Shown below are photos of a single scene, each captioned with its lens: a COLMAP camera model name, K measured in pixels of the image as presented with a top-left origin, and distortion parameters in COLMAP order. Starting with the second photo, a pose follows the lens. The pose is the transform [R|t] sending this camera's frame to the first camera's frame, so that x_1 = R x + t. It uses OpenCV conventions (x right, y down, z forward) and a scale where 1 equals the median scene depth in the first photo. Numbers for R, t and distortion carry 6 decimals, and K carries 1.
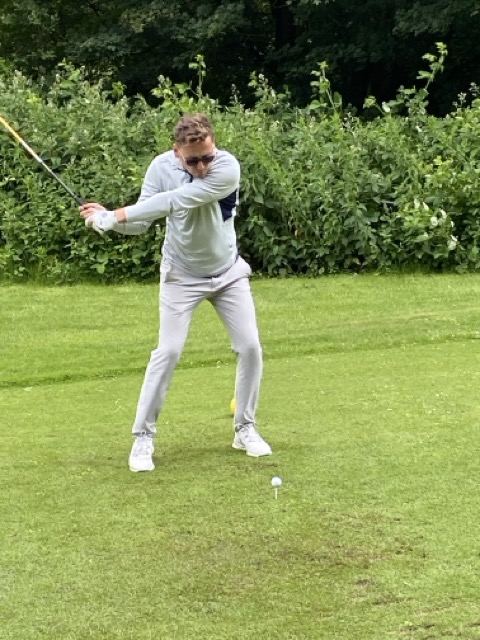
lens RADIAL K [[1627.1, 0, 239.6], [0, 1627.1, 321.5], [0, 0, 1]] dist [0.084185, 0.000000]
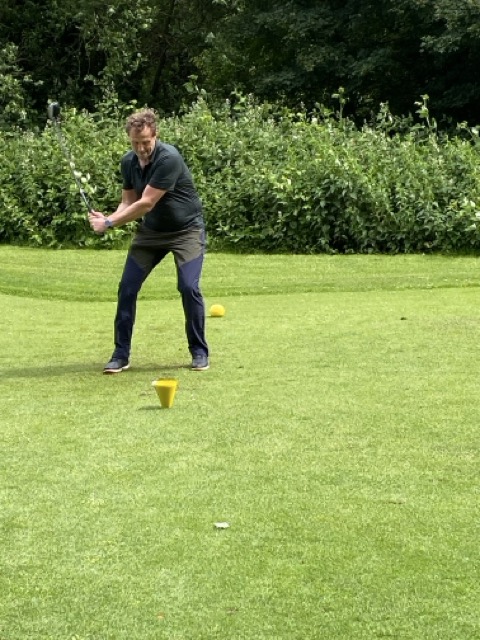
lens RADIAL K [[1507.9, 0, 239.2], [0, 1507.9, 317.5], [0, 0, 1]] dist [0.108868, 0.000000]
pose [[0.973216, 0.055144, -0.223183, 0.186098], [-0.058592, 0.998243, -0.008855, 0.038688], [0.222303, 0.021694, 0.974736, -0.213346]]
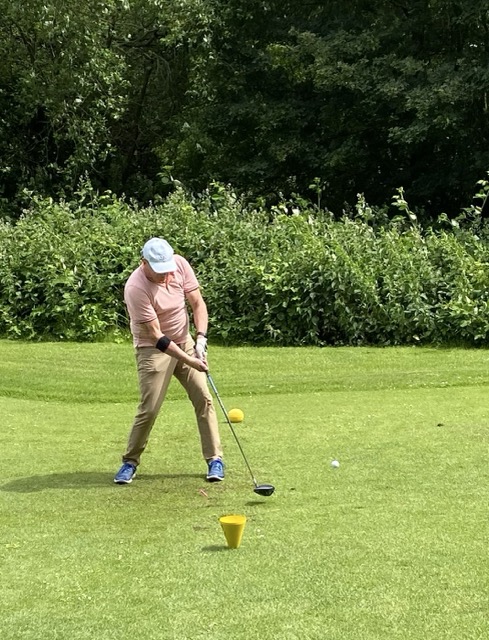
lens RADIAL K [[1398.4, 0, 246.7], [0, 1398.4, 323.0], [0, 0, 1]] dist [0.342689, 0.000000]
pose [[0.985864, 0.042197, -0.162146, 0.111607], [-0.052147, 0.996976, -0.057608, 0.022443], [0.159225, 0.065249, 0.985084, -0.126474]]
